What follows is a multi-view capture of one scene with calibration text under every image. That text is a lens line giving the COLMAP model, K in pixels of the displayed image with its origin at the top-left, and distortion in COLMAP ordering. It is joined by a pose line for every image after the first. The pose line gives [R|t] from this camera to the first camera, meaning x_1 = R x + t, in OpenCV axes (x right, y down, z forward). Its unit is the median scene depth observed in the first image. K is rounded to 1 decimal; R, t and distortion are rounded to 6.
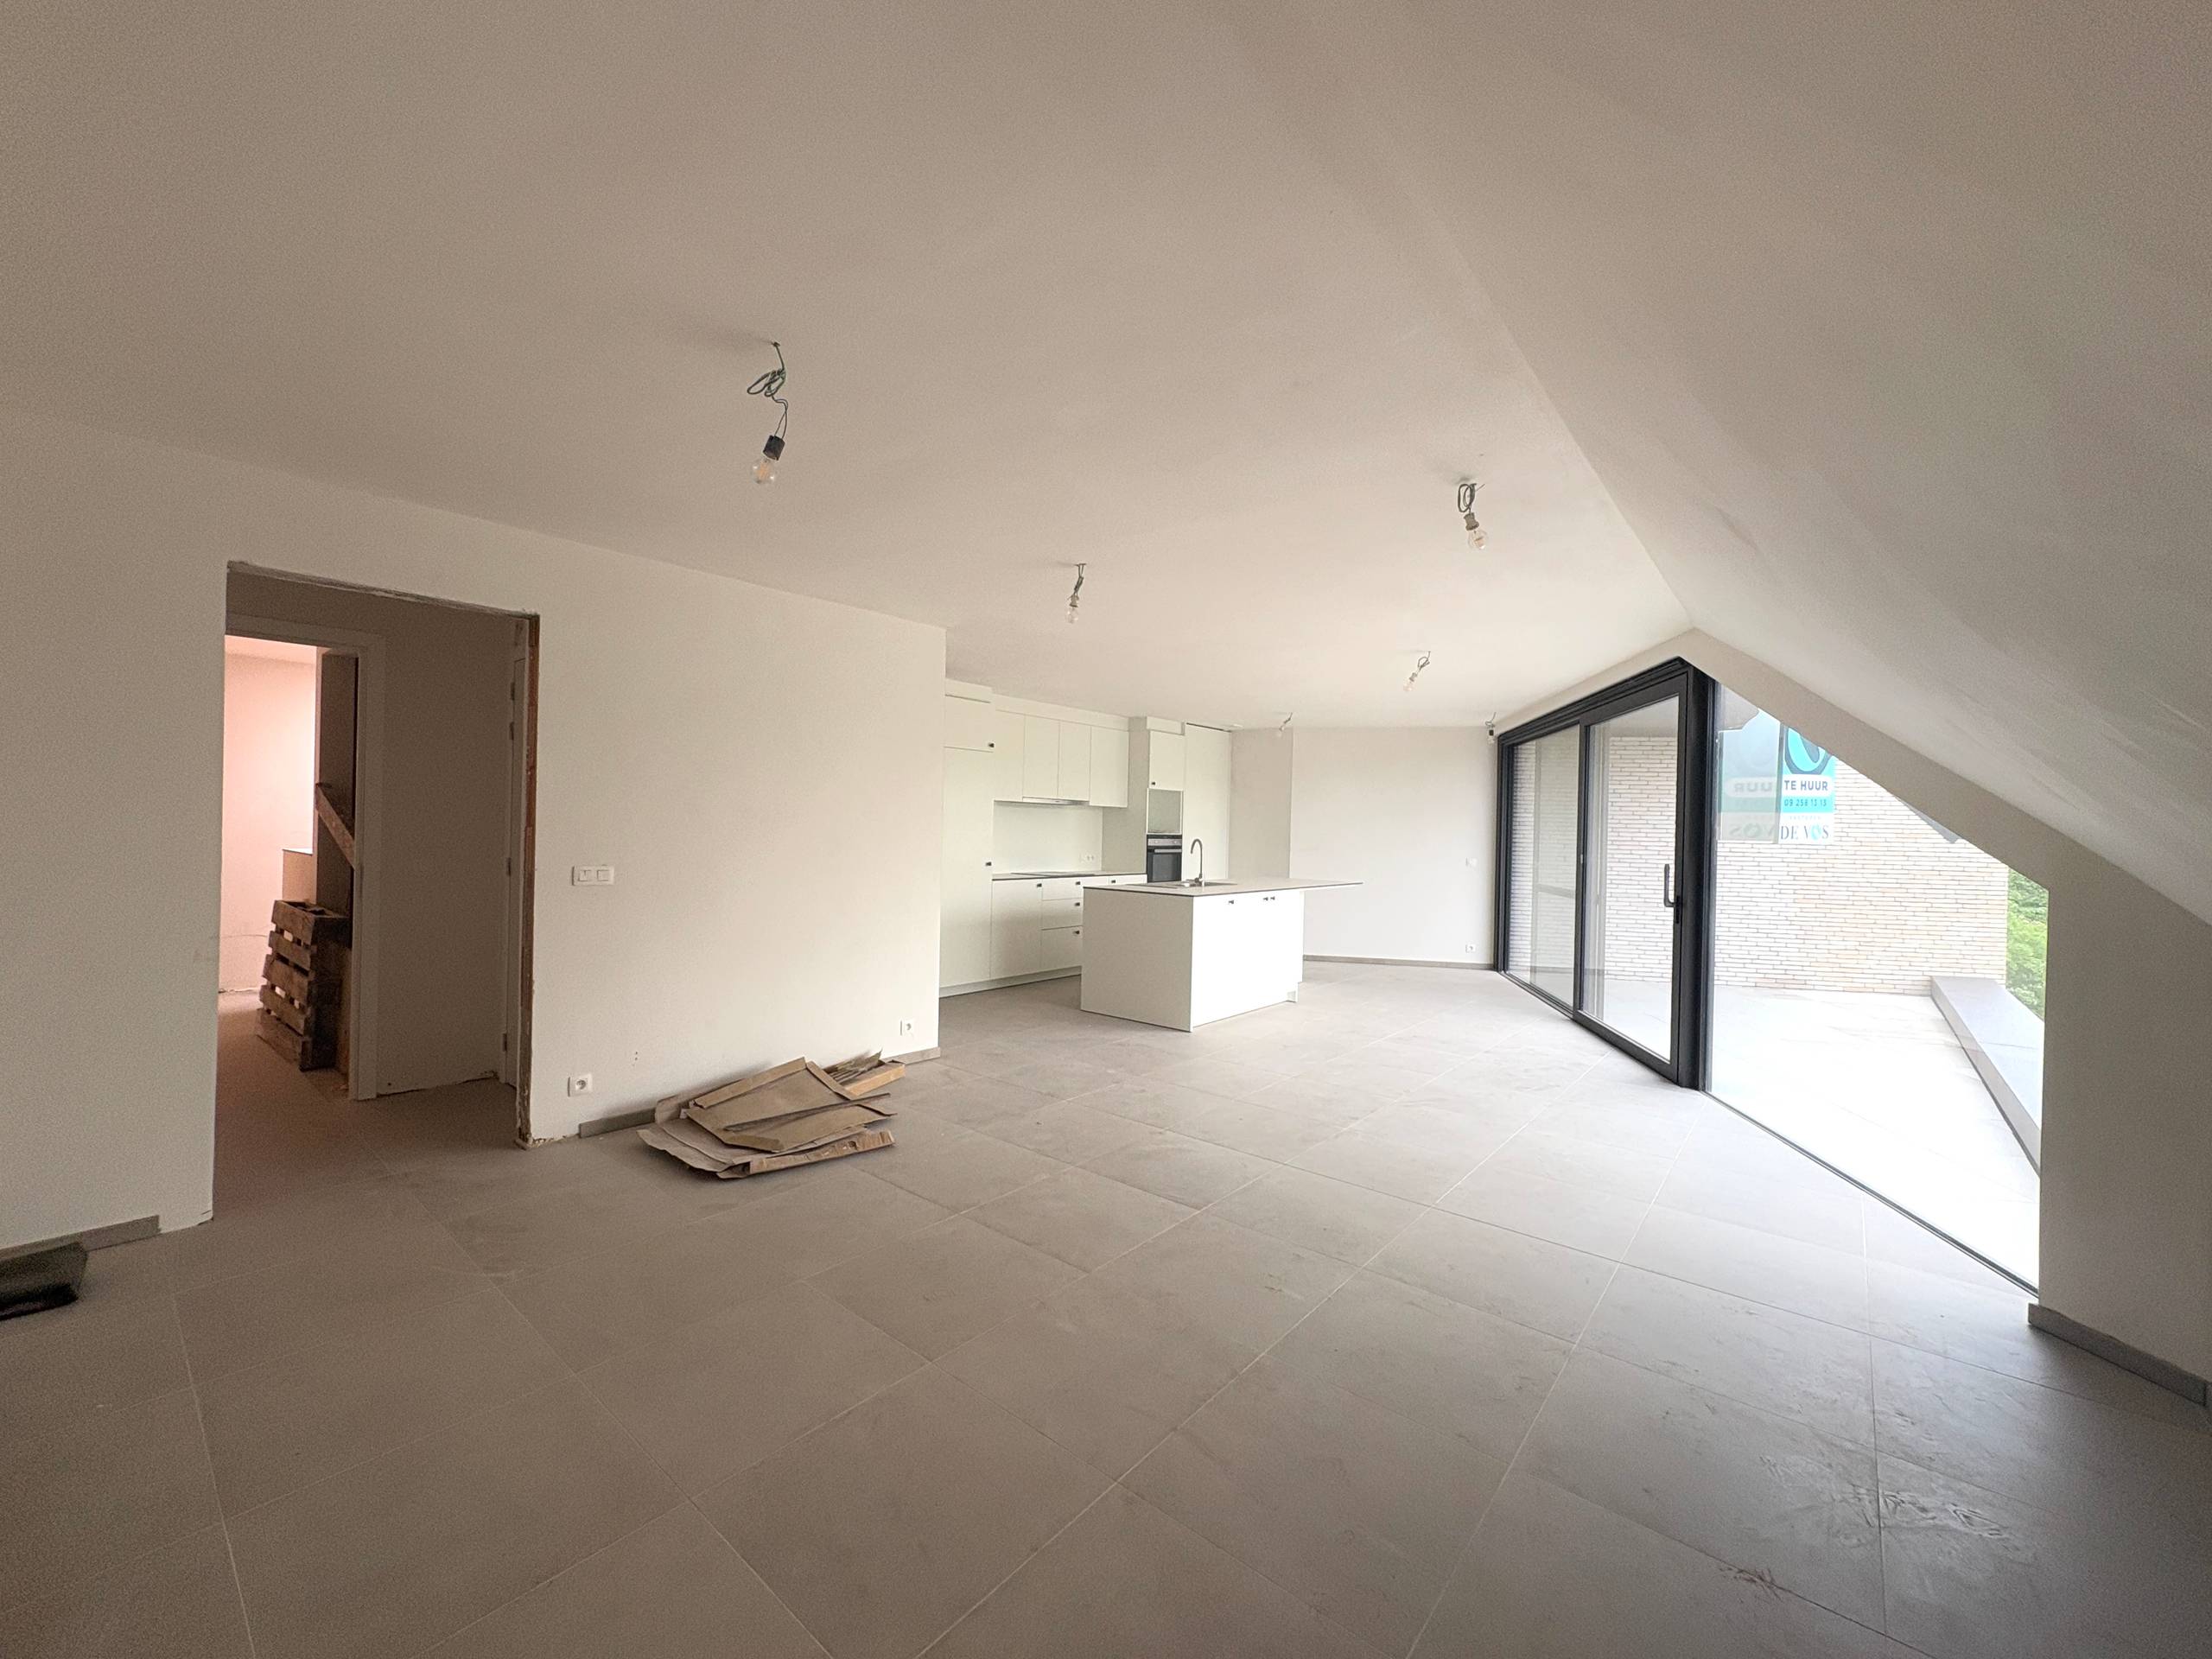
lens RADIAL K [[887.2, 0, 1106.0], [0, 887.2, 829.5], [0, 0, 1]] dist [0.001081, 0.000089]
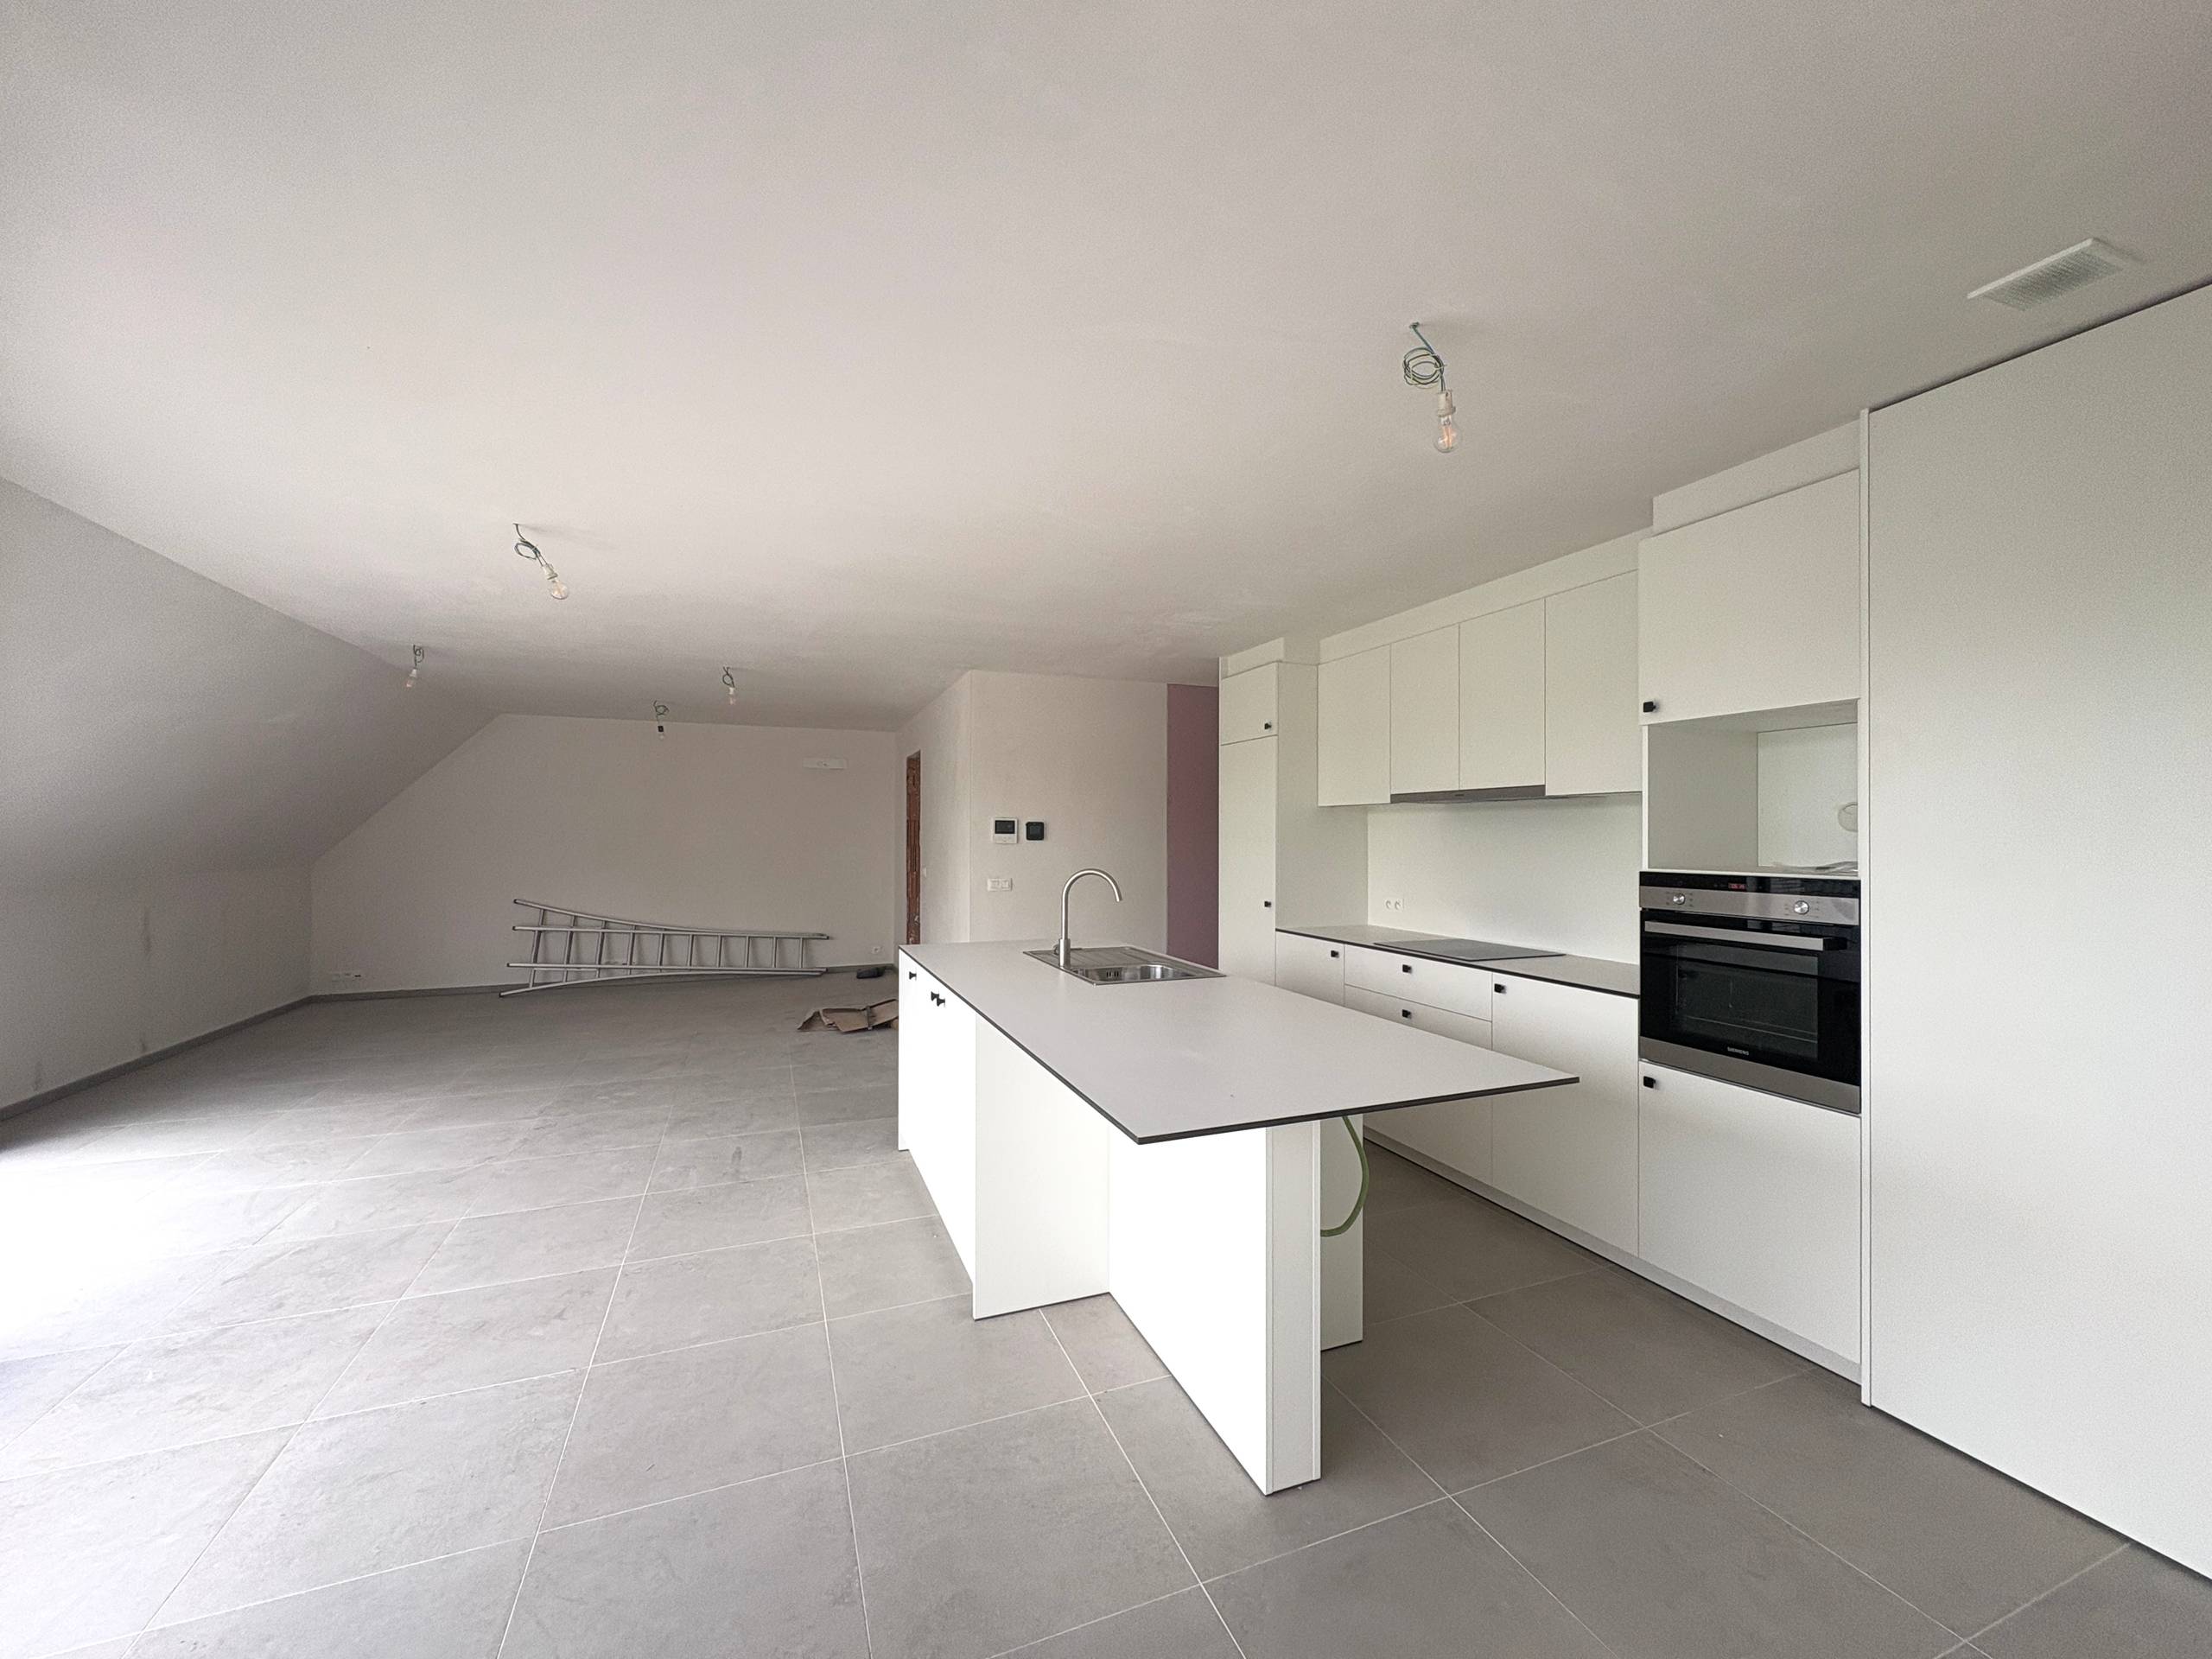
lens RADIAL K [[867.4, 0, 1091.3], [0, 867.4, 833.0], [0, 0, 1]] dist [0.000742, -0.000016]
pose [[-0.483956, -0.026592, -0.874688, 0.536484], [-0.015685, 0.999641, -0.021712, 0.001860], [0.874952, 0.003212, -0.484199, 1.281369]]
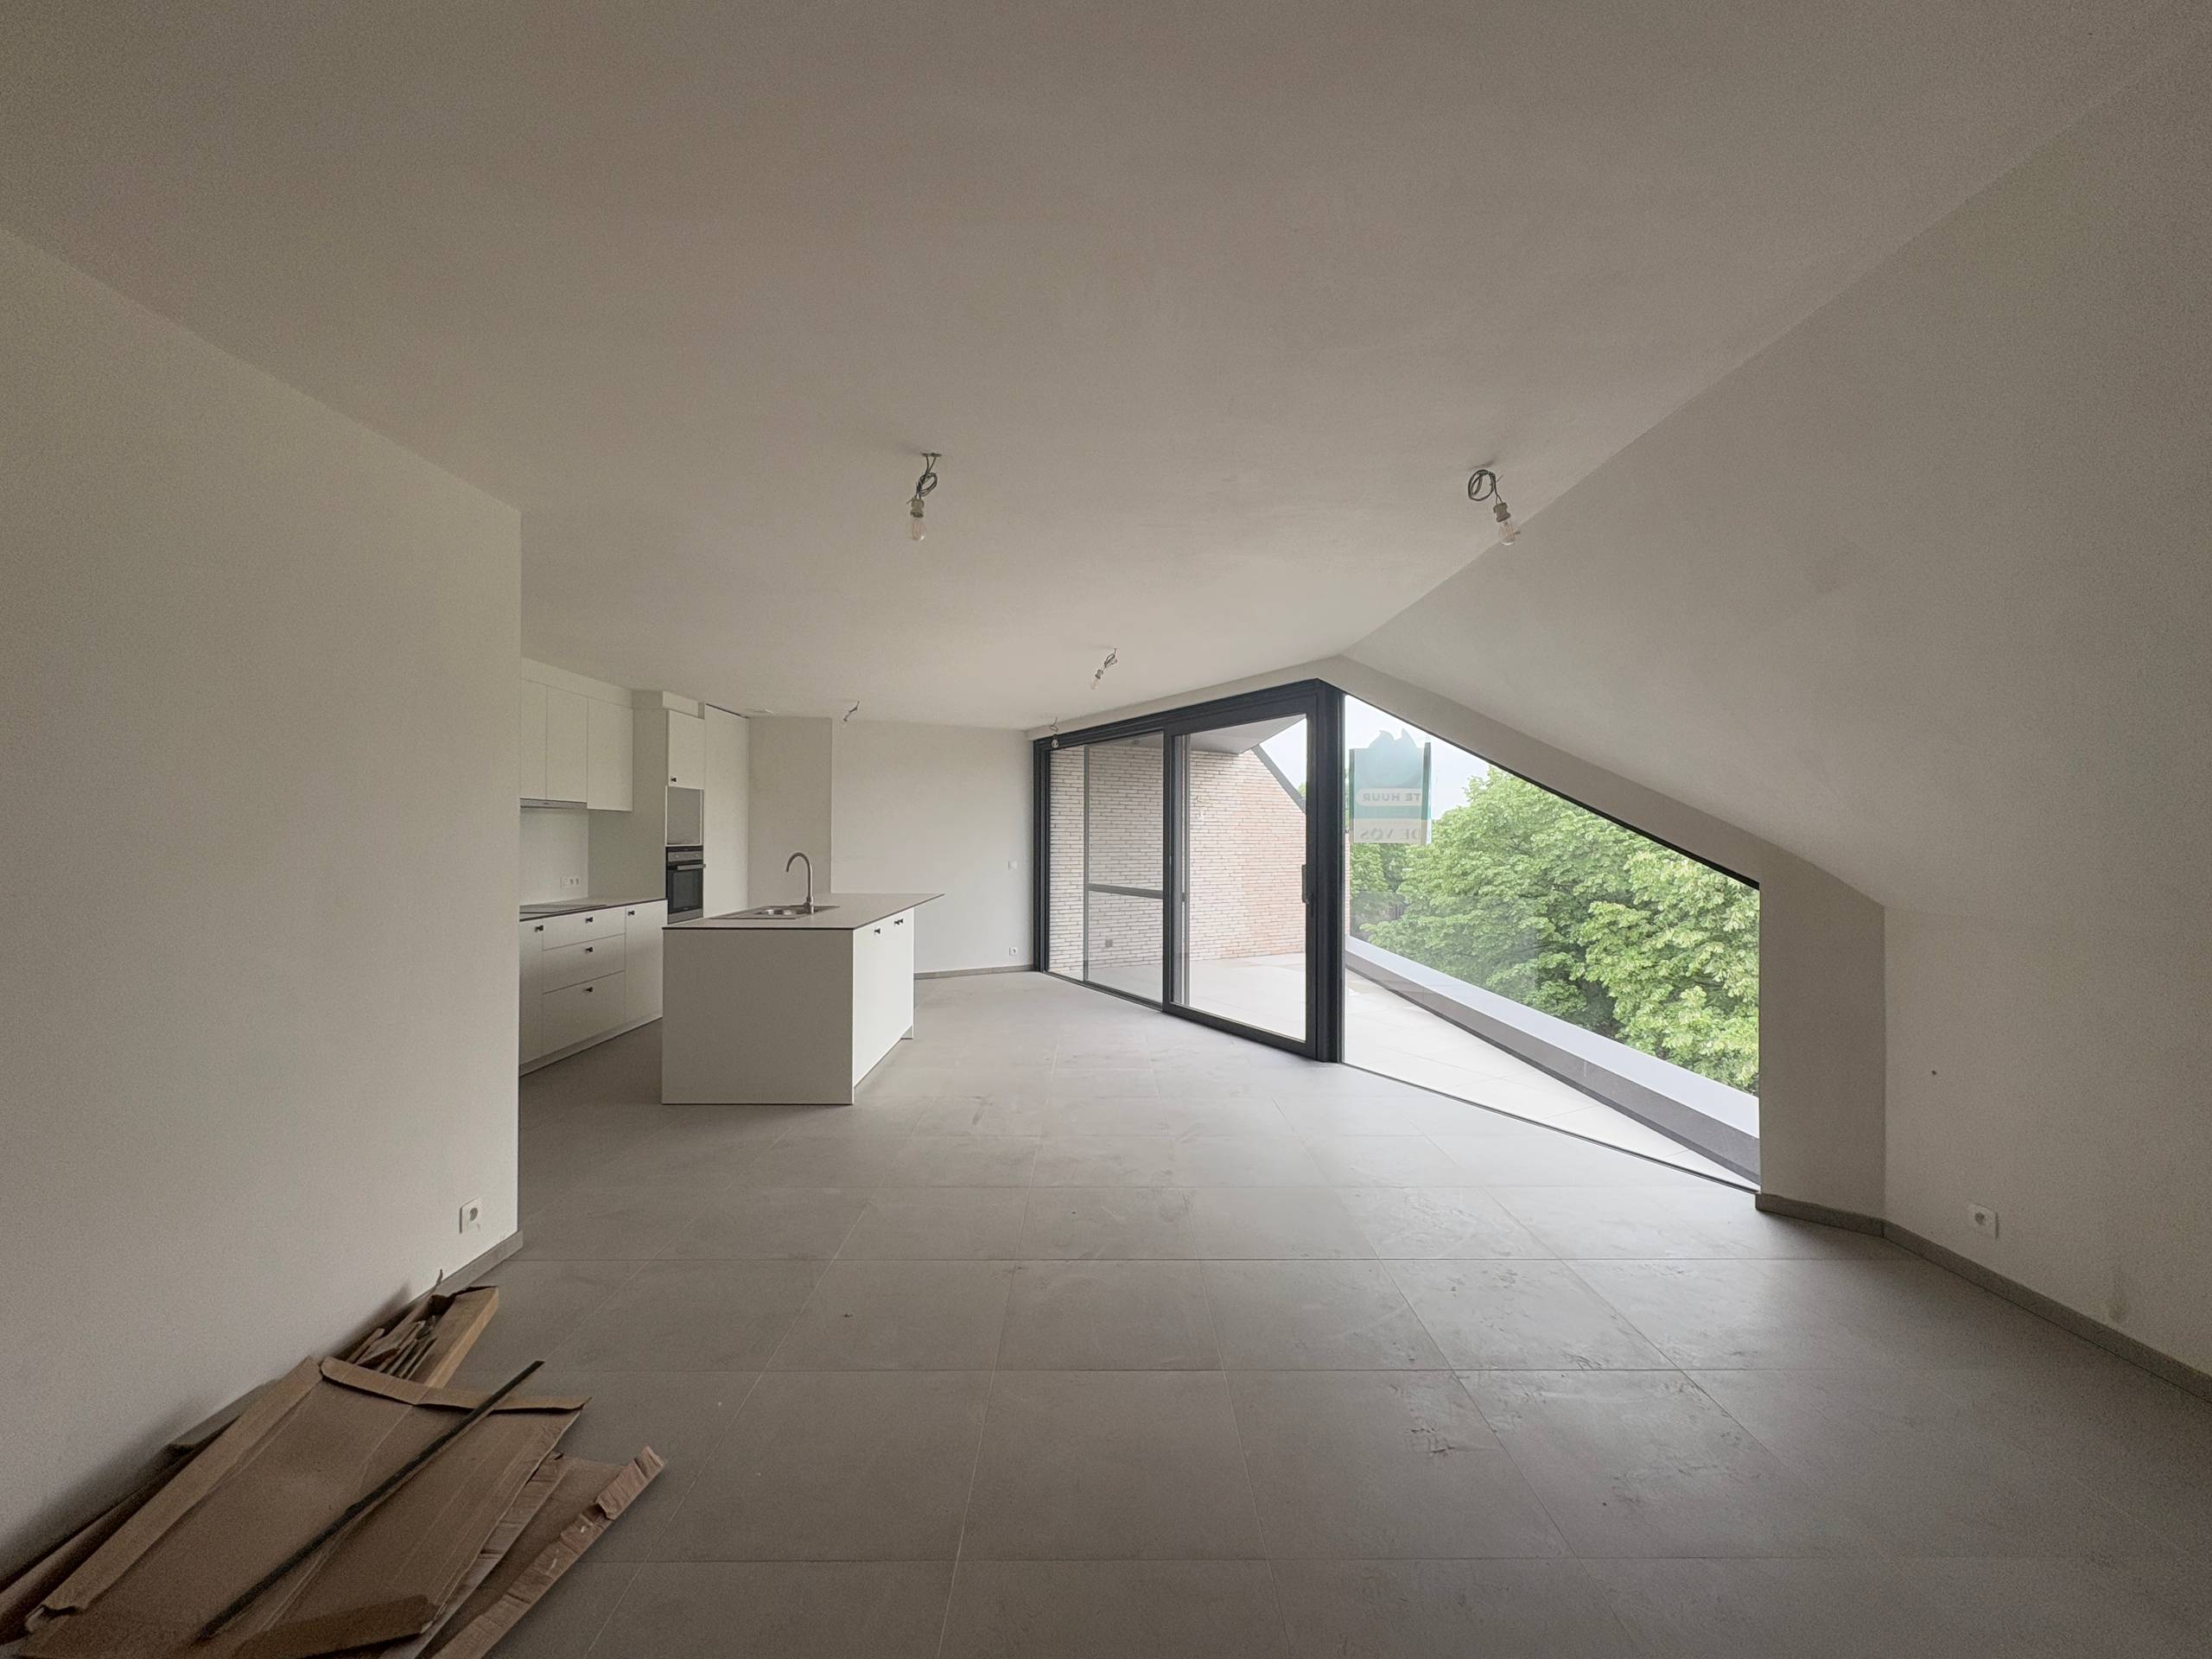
lens RADIAL K [[884.5, 0, 1113.5], [0, 884.5, 825.5], [0, 0, 1]] dist [0.001441, 0.000074]
pose [[0.758078, -0.012107, 0.652051, -0.205441], [0.013830, 0.999901, 0.002487, -0.012179], [-0.652017, 0.007132, 0.758171, 0.235235]]
